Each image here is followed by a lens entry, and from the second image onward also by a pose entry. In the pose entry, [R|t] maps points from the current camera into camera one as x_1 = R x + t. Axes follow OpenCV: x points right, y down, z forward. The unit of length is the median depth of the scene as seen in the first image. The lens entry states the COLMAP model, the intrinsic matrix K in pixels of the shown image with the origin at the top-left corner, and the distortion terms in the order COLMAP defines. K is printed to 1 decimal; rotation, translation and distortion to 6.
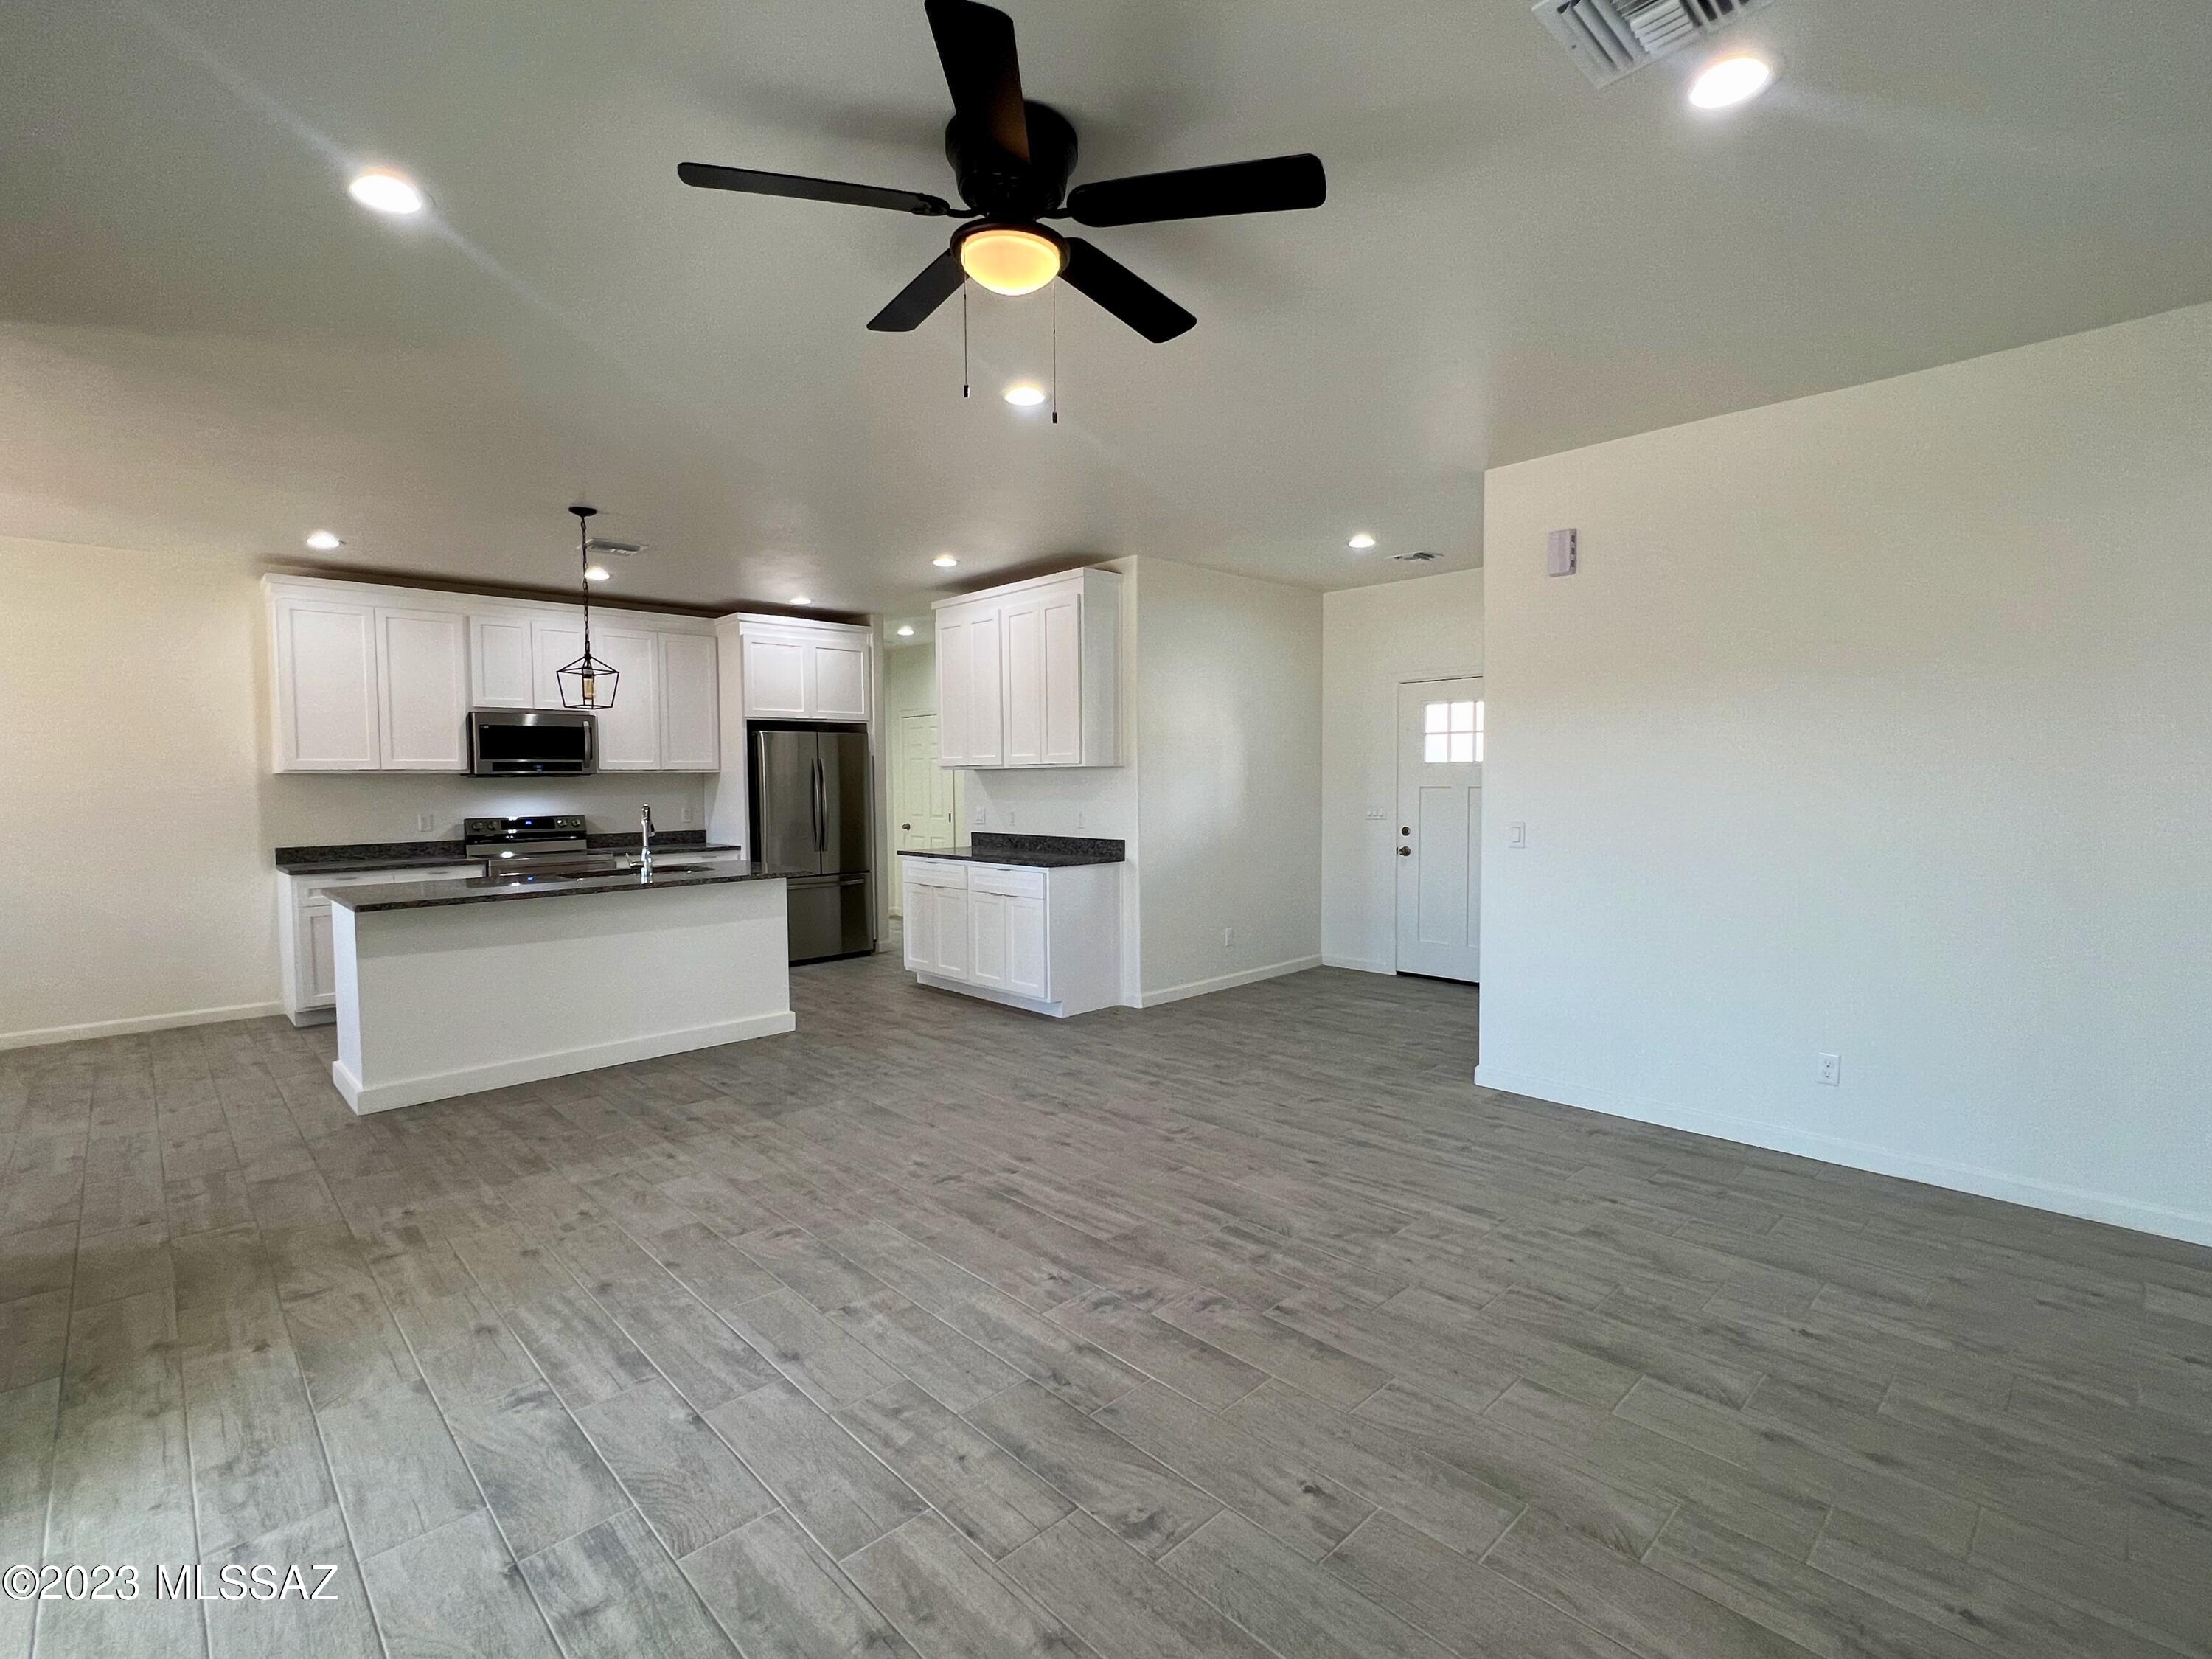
lens RADIAL K [[1028.1, 0, 1100.5], [0, 1028.1, 829.7], [0, 0, 1]] dist [-0.000099, -0.000013]
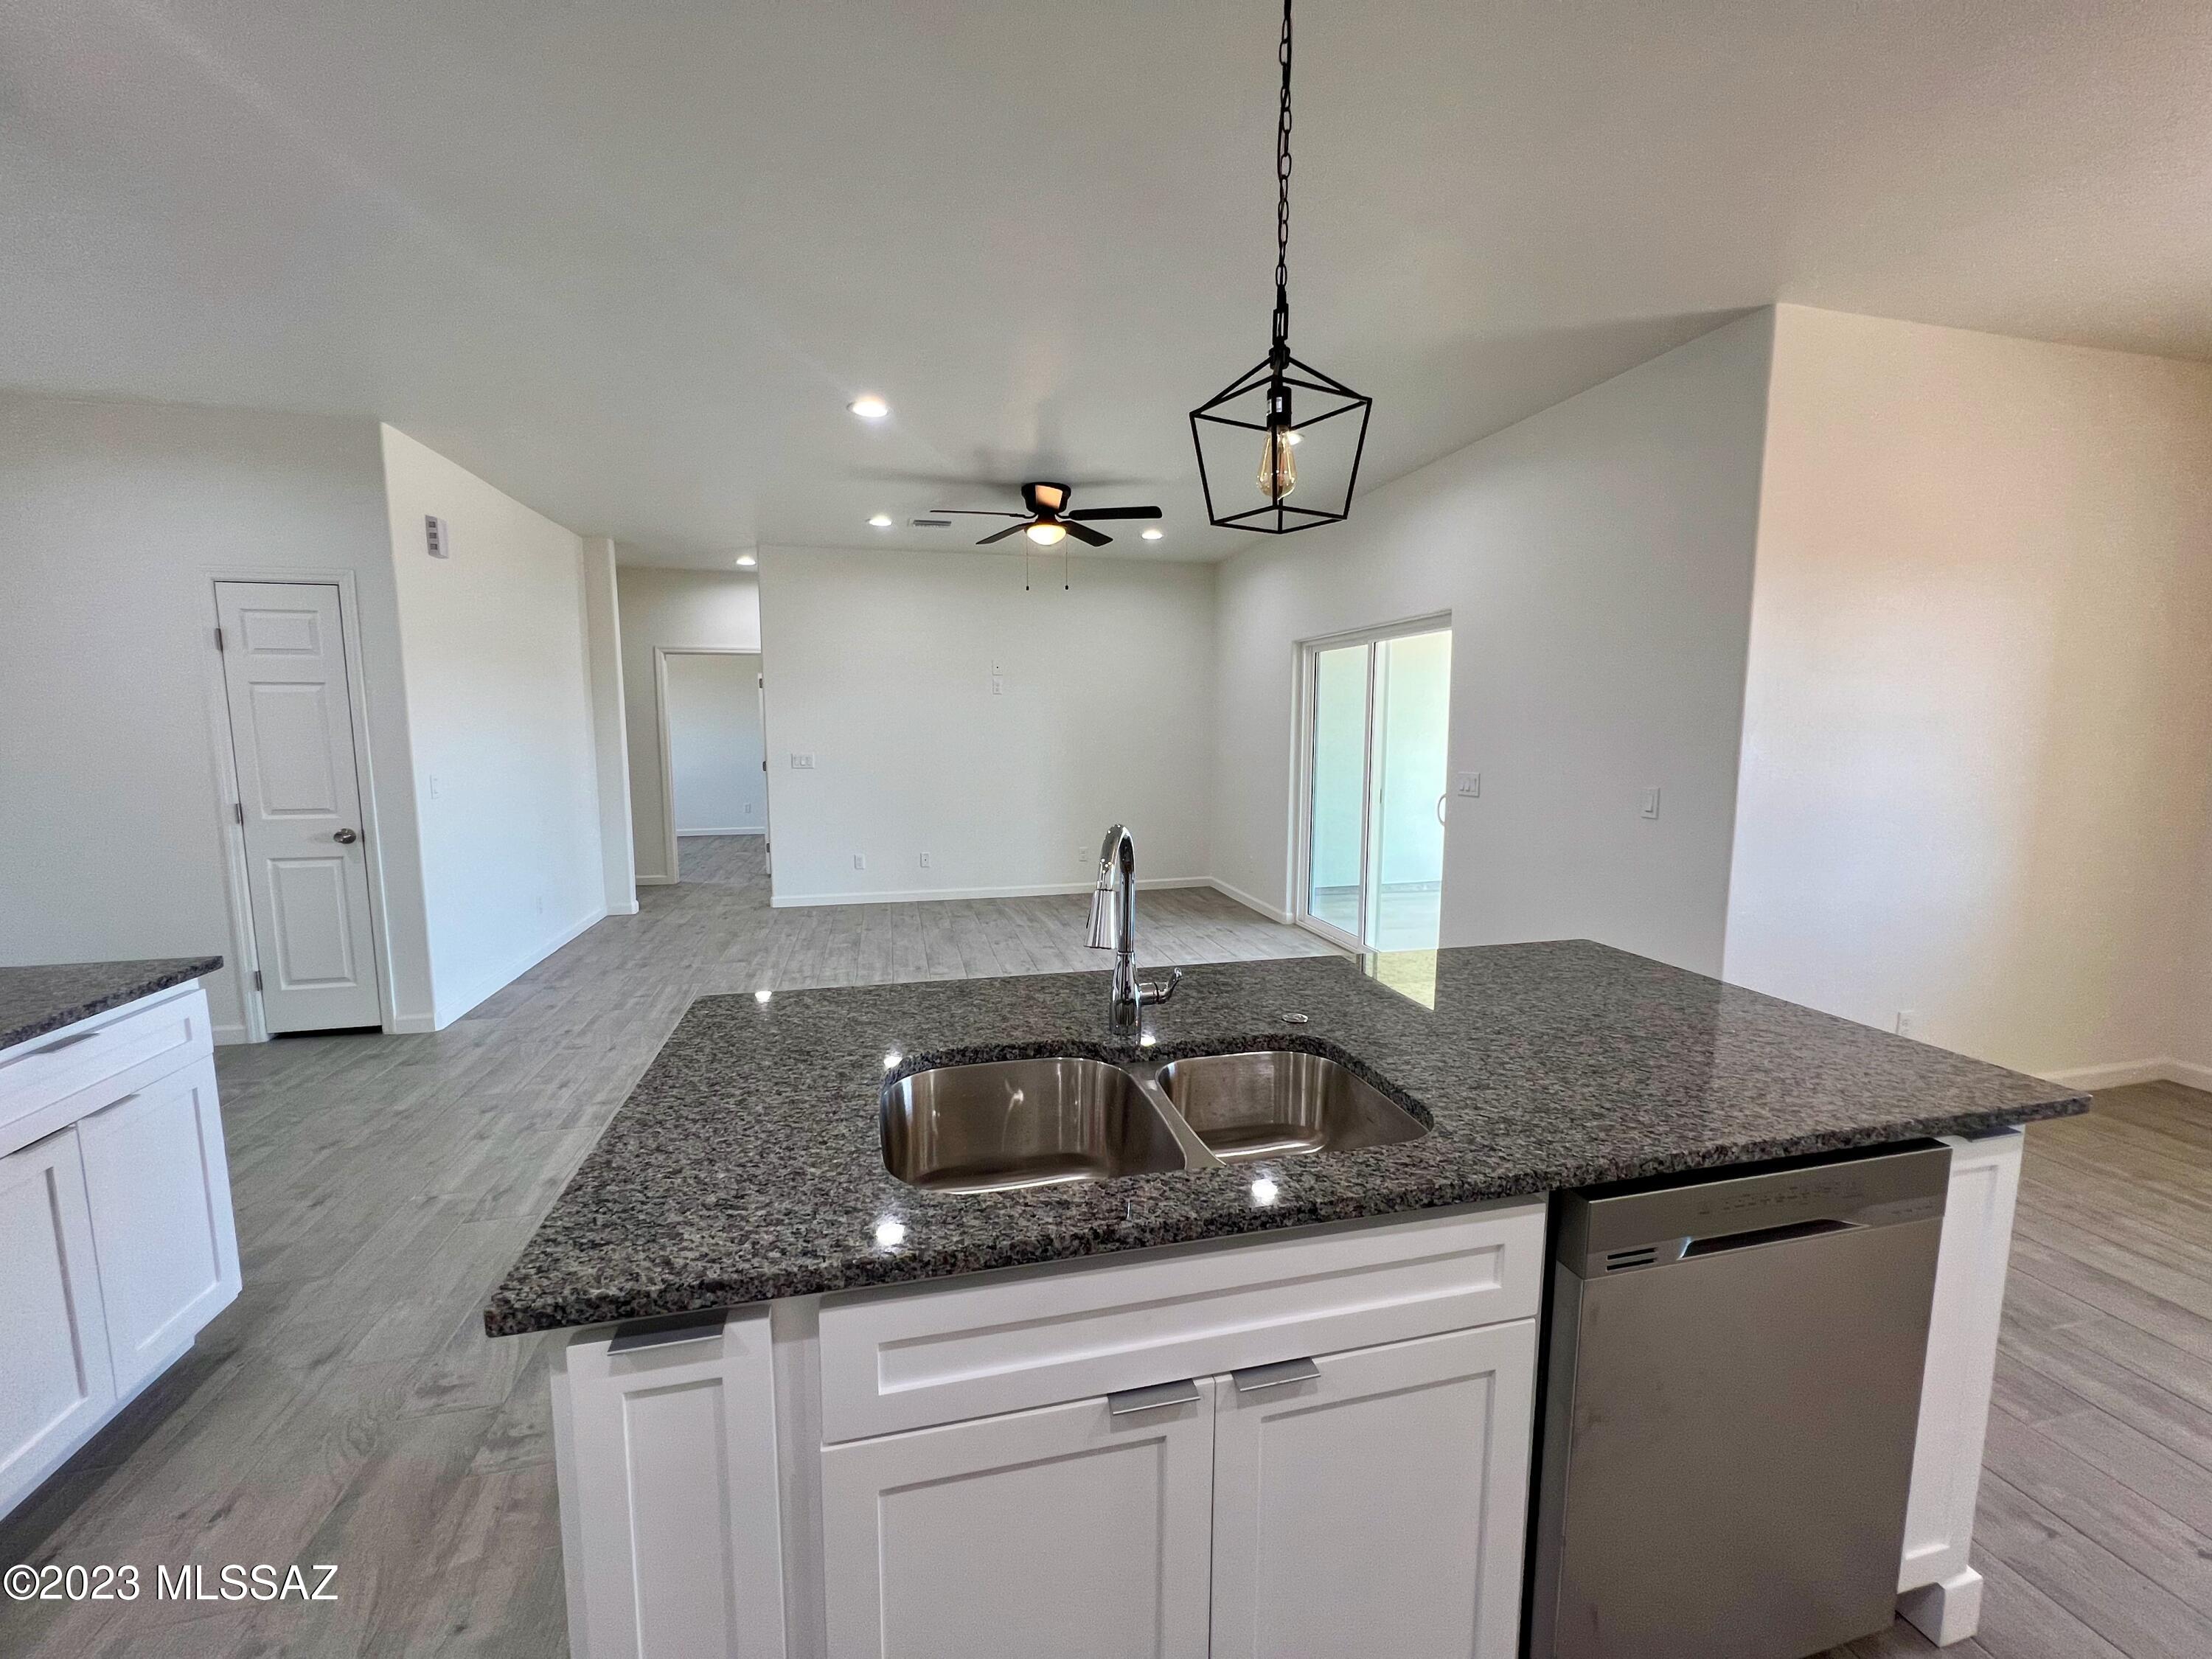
lens RADIAL K [[896.8, 0, 1101.1], [0, 896.8, 824.4], [0, 0, 1]] dist [-0.004914, 0.001269]
pose [[-0.865410, -0.051178, 0.498443, -0.678038], [0.031011, 0.987392, 0.155224, -0.081195], [-0.500103, 0.149789, -0.852913, 1.454881]]
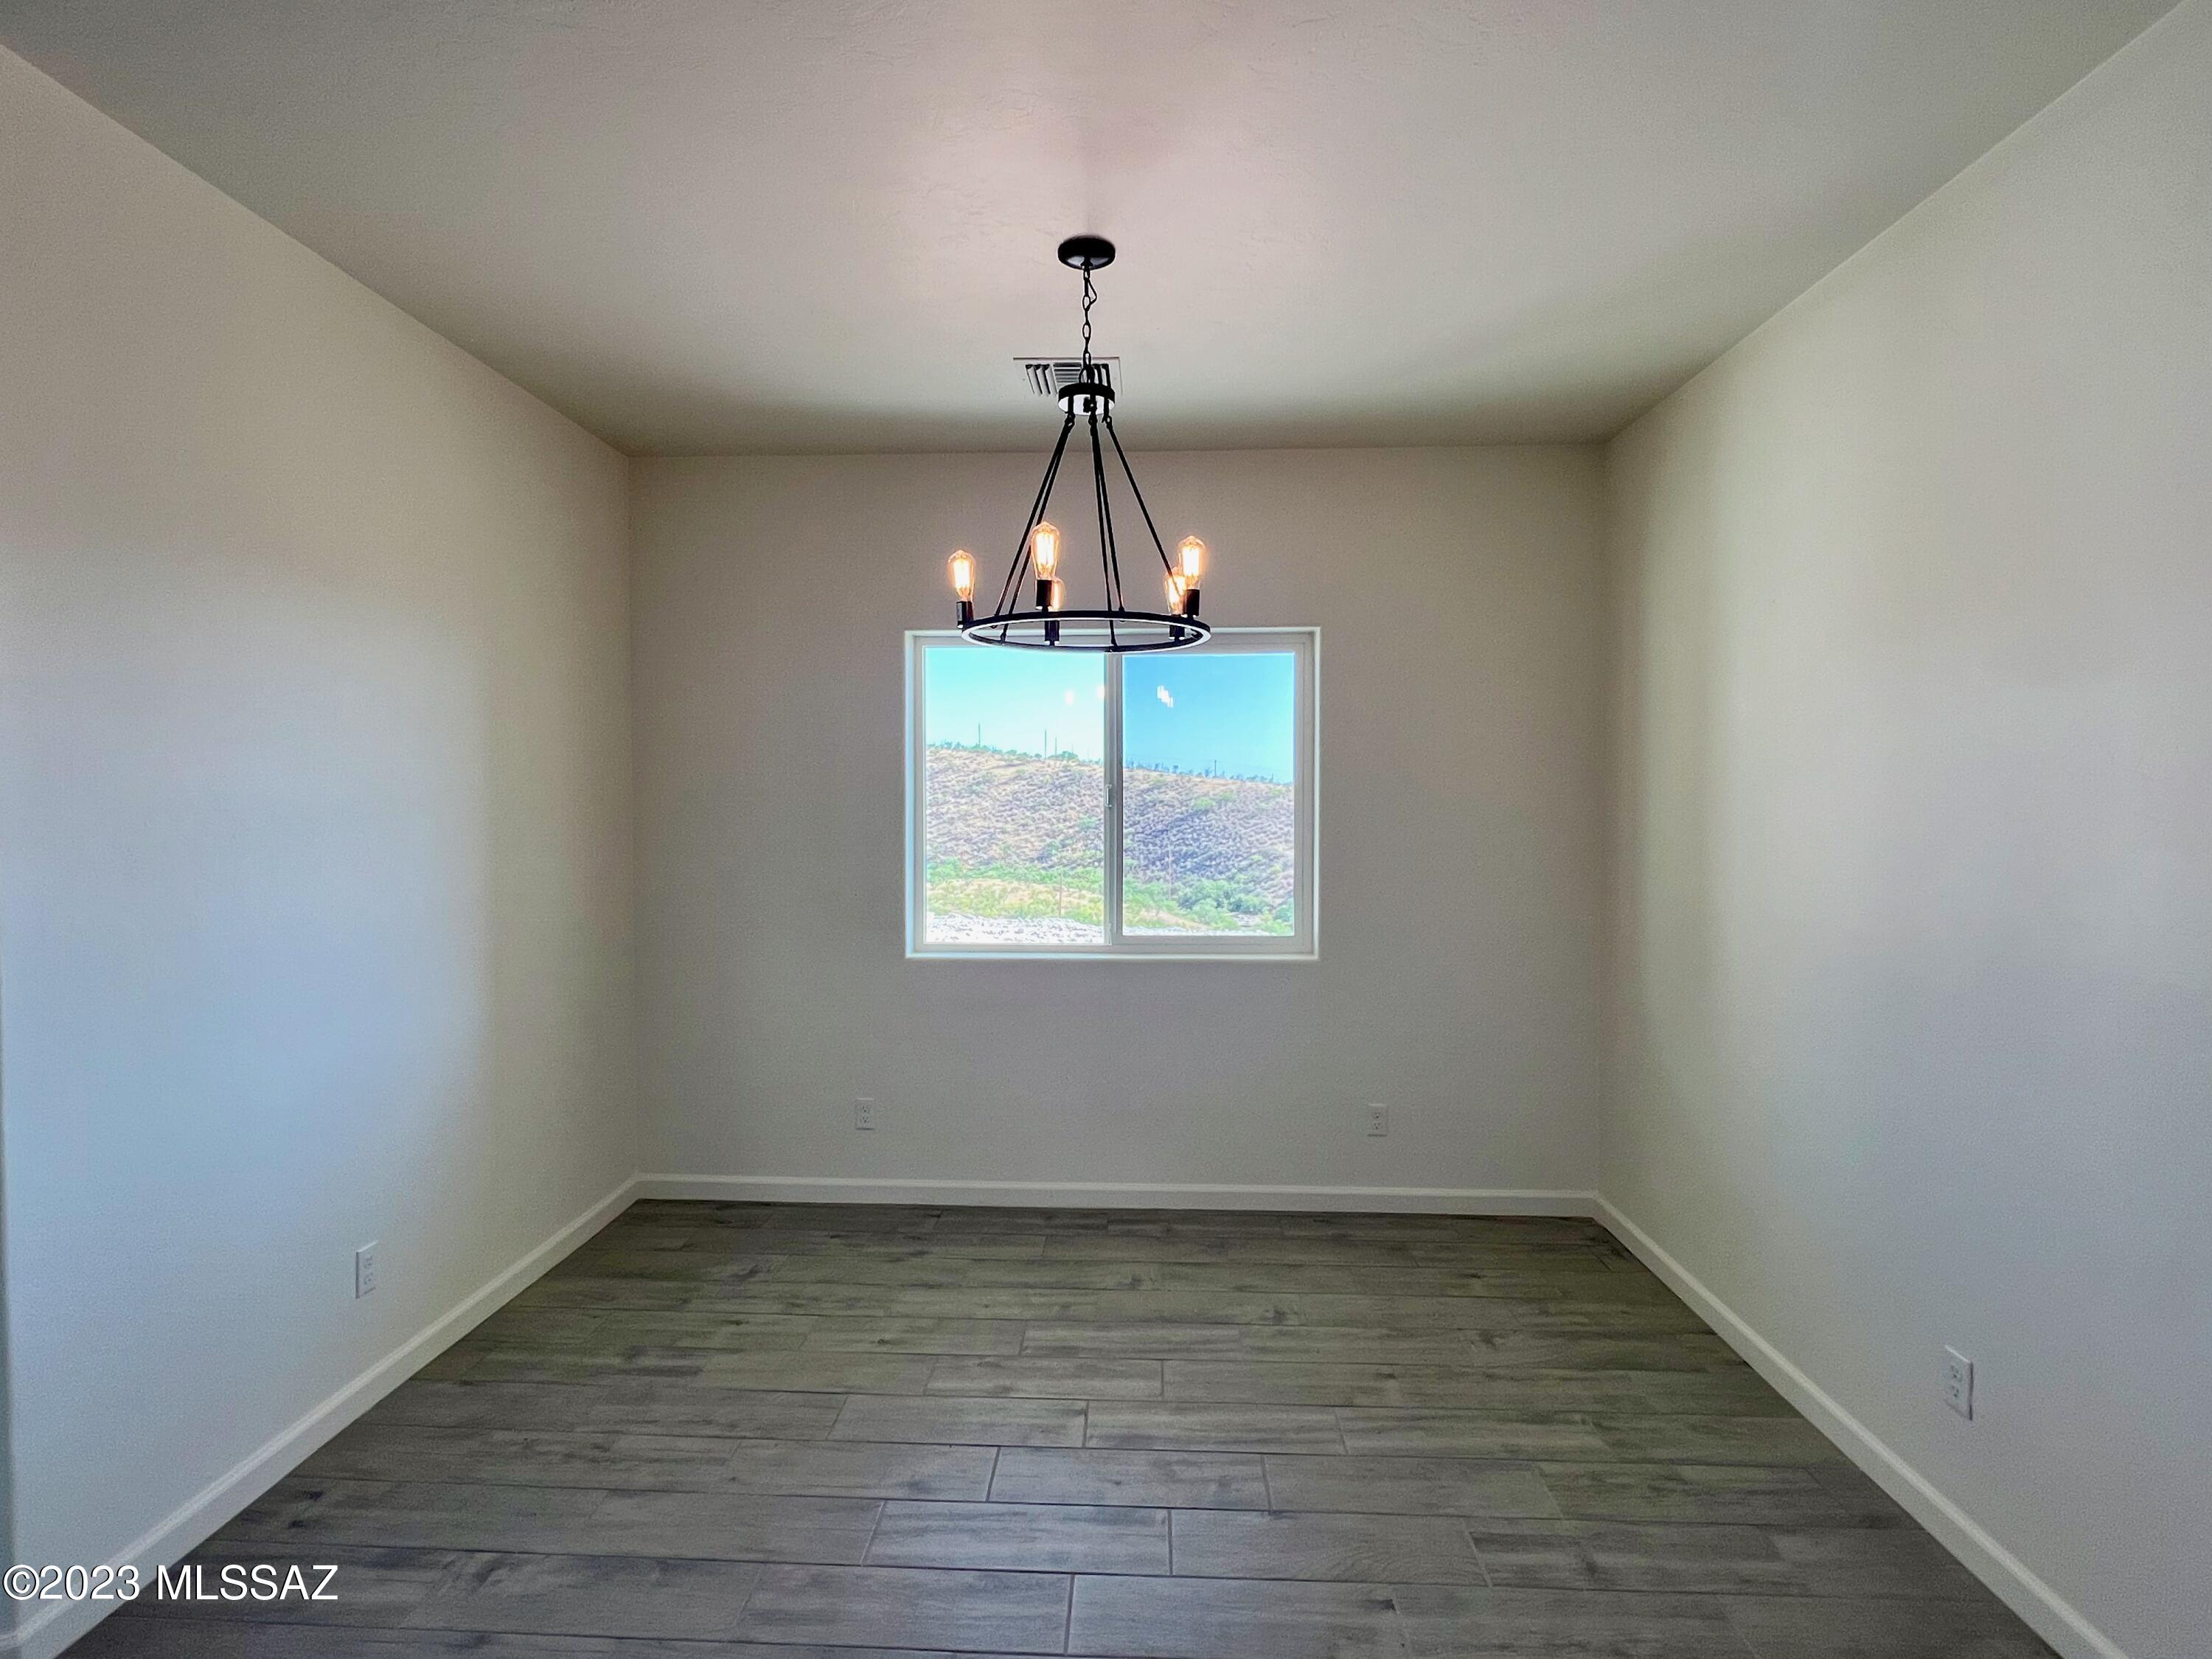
lens RADIAL K [[1102.6, 0, 1108.3], [0, 1102.6, 816.8], [0, 0, 1]] dist [0.003496, 0.000365]
pose [[-0.717280, 0.012394, -0.696675, -0.763551], [-0.027310, 0.998573, 0.045883, -0.074157], [0.696249, 0.051937, -0.715918, 1.235671]]
